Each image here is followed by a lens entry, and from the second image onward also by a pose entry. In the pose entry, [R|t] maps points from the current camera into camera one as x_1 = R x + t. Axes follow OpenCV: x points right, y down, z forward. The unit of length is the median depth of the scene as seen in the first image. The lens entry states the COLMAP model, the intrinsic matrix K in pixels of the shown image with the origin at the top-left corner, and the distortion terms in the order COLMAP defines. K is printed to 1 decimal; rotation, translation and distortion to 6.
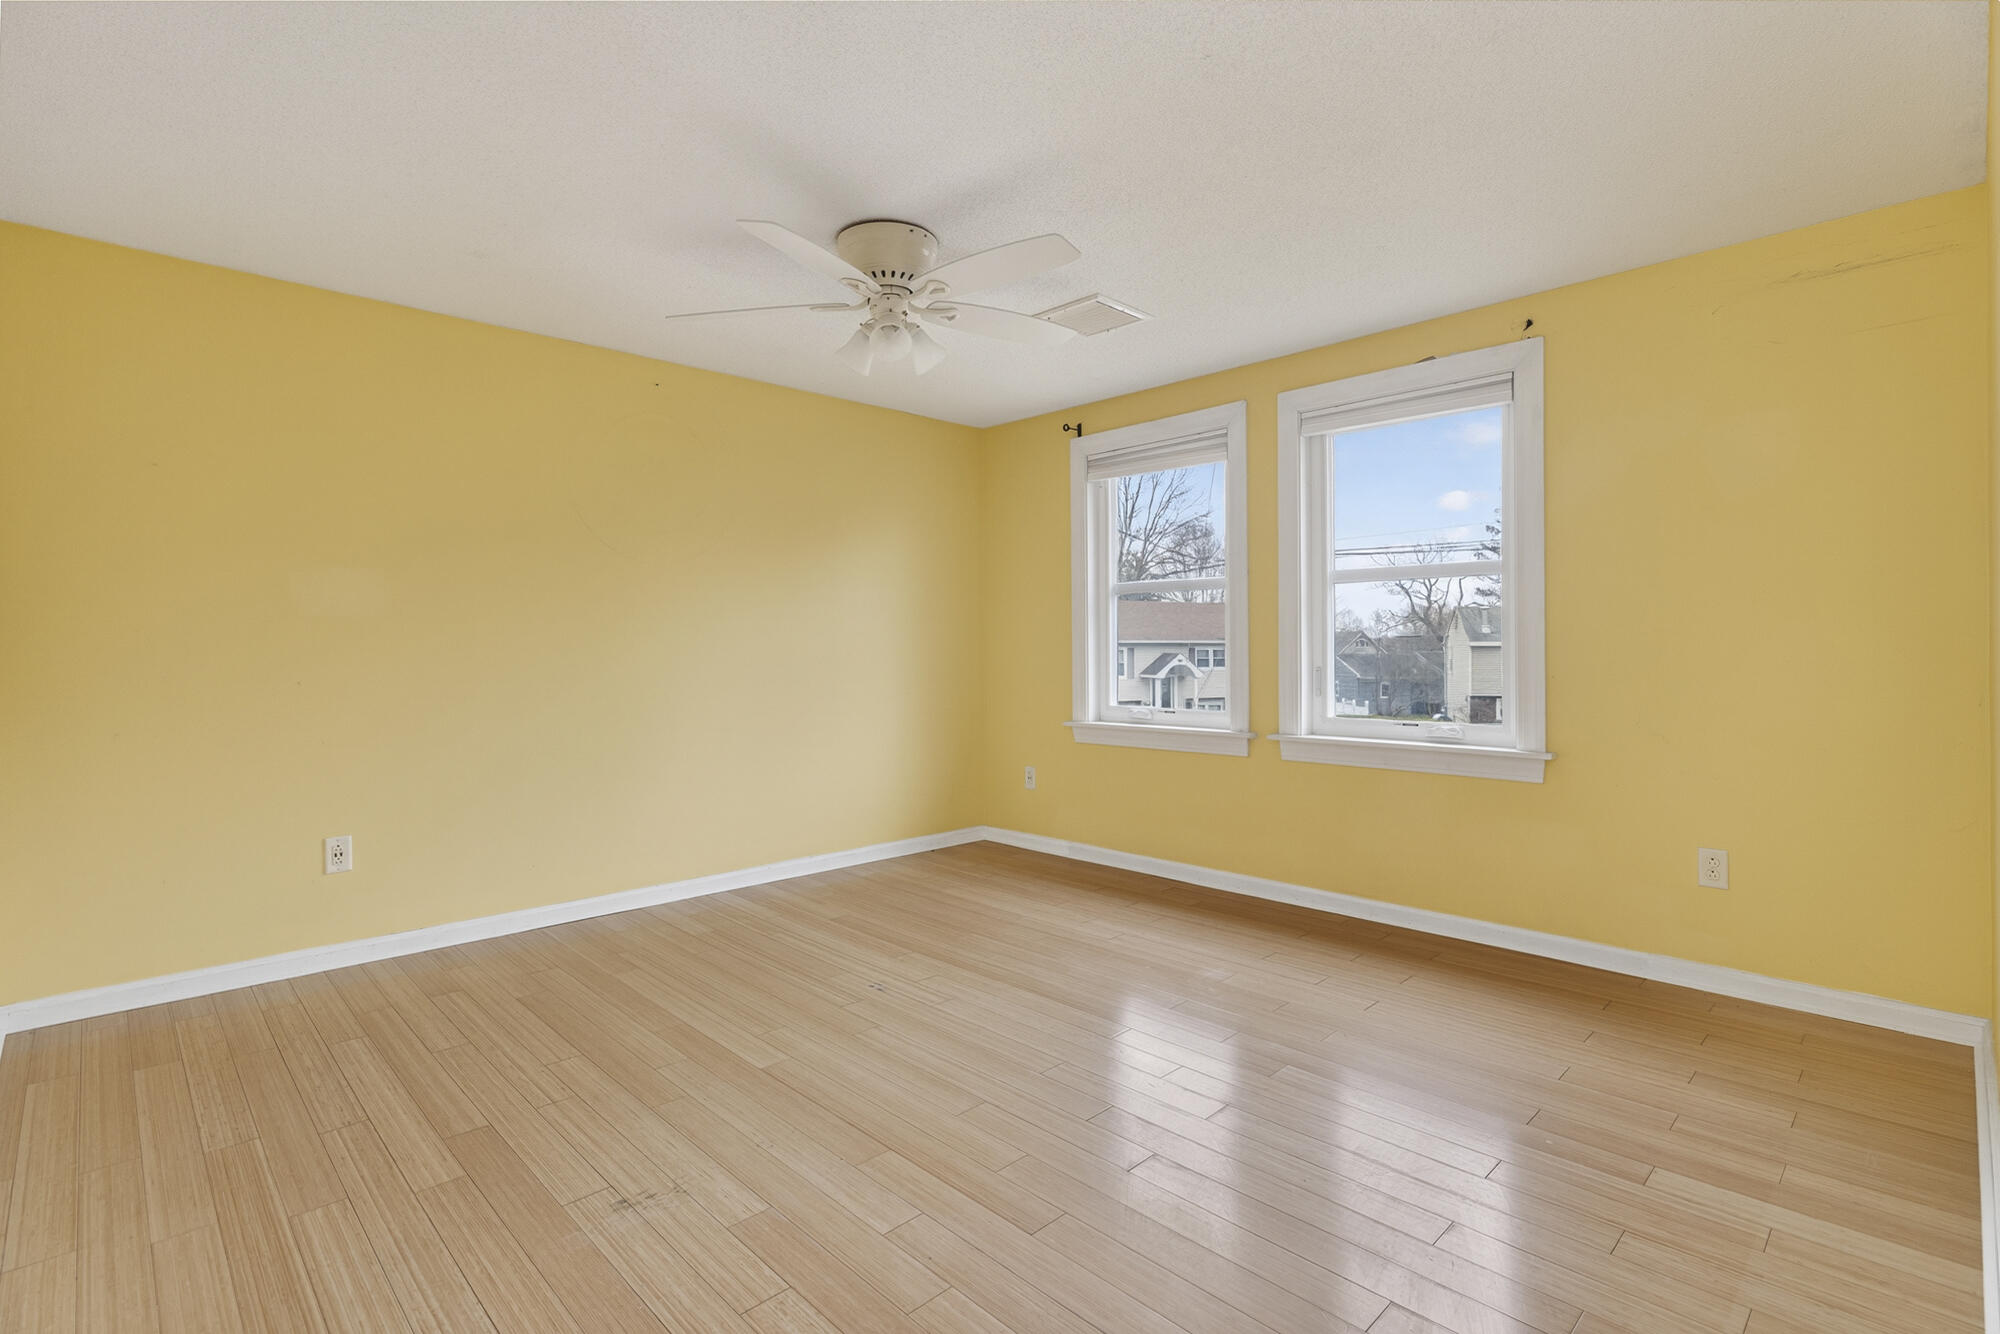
lens RADIAL K [[935.2, 0, 983.2], [0, 935.2, 654.7], [0, 0, 1]] dist [0.001706, 0.000133]
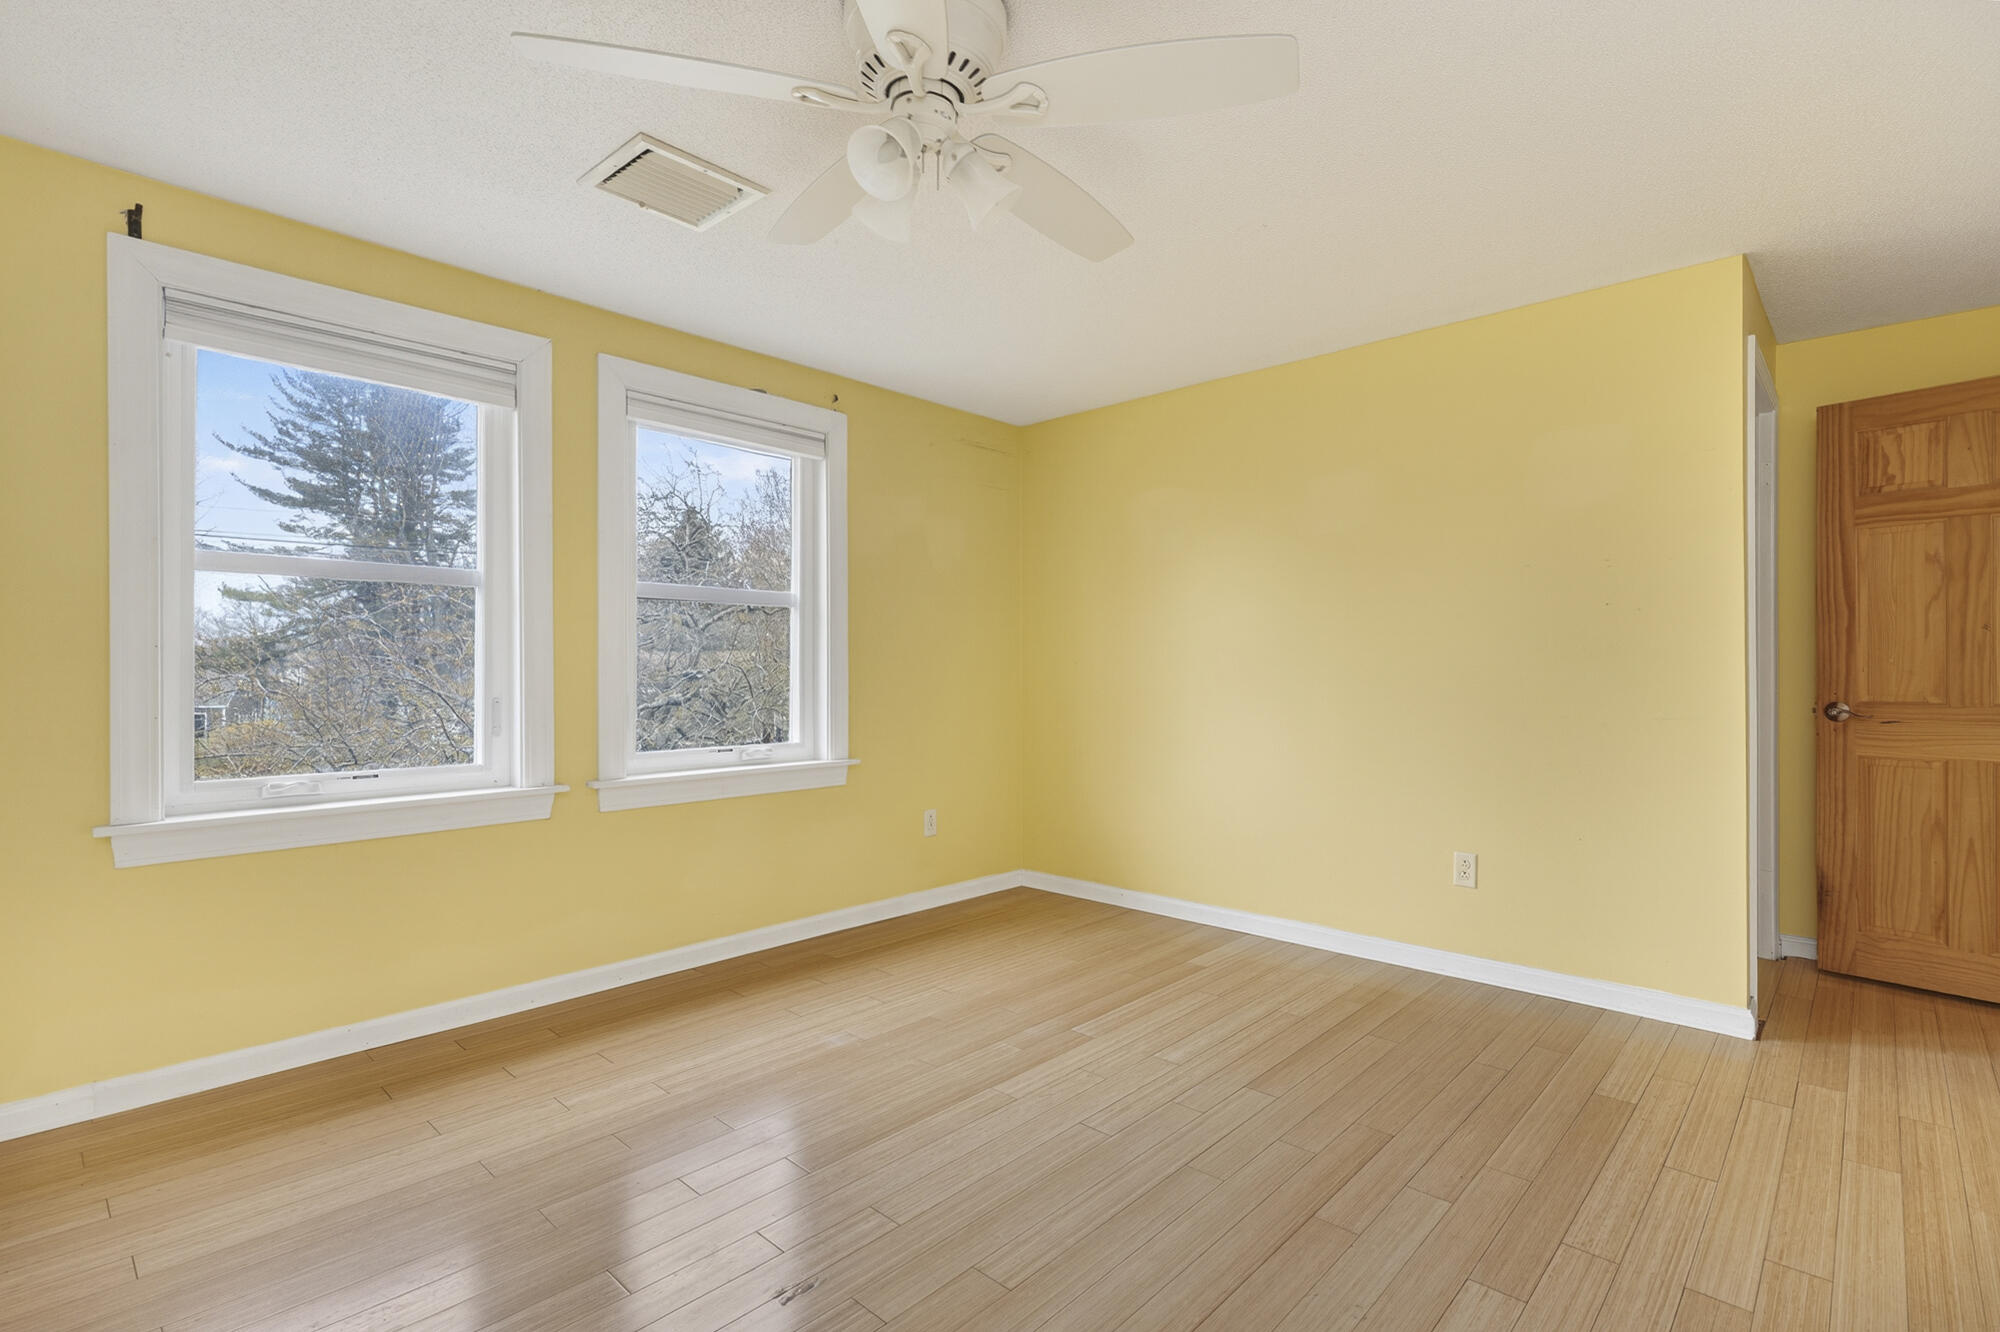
lens RADIAL K [[979.8, 0, 1005.6], [0, 979.8, 675.3], [0, 0, 1]] dist [0.001701, 0.000491]
pose [[-0.086454, -0.000484, 0.996256, -0.646441], [0.007844, 0.999969, 0.001167, -0.003351], [-0.996225, 0.007916, -0.086448, 0.864857]]
